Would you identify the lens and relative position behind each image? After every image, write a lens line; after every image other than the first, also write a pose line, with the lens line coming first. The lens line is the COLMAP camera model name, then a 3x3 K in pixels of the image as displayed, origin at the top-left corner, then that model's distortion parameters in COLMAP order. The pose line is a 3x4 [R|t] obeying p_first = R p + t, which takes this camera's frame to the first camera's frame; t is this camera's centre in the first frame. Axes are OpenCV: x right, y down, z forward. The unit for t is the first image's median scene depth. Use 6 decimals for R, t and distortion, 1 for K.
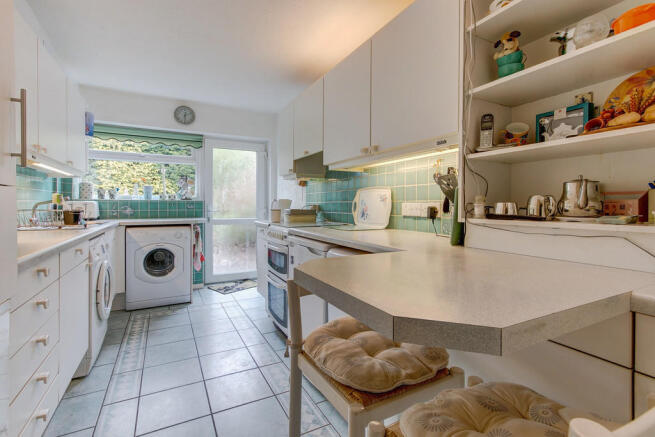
lens RADIAL K [[302.9, 0, 327.0], [0, 302.9, 213.6], [0, 0, 1]] dist [0.000146, 0.000011]
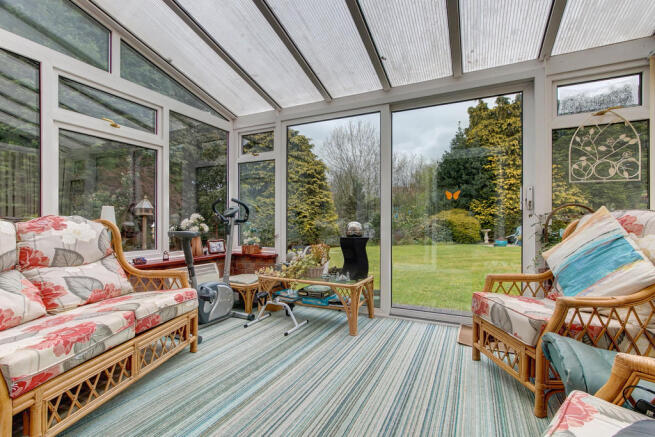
lens RADIAL K [[302.9, 0, 327.3], [0, 302.9, 220.9], [0, 0, 1]] dist [0.000146, 0.000011]
pose [[0.585840, -0.005639, -0.810407, -0.331507], [-0.013403, 0.999772, -0.016646, -0.007431], [0.810316, 0.020614, 0.585630, 0.105701]]
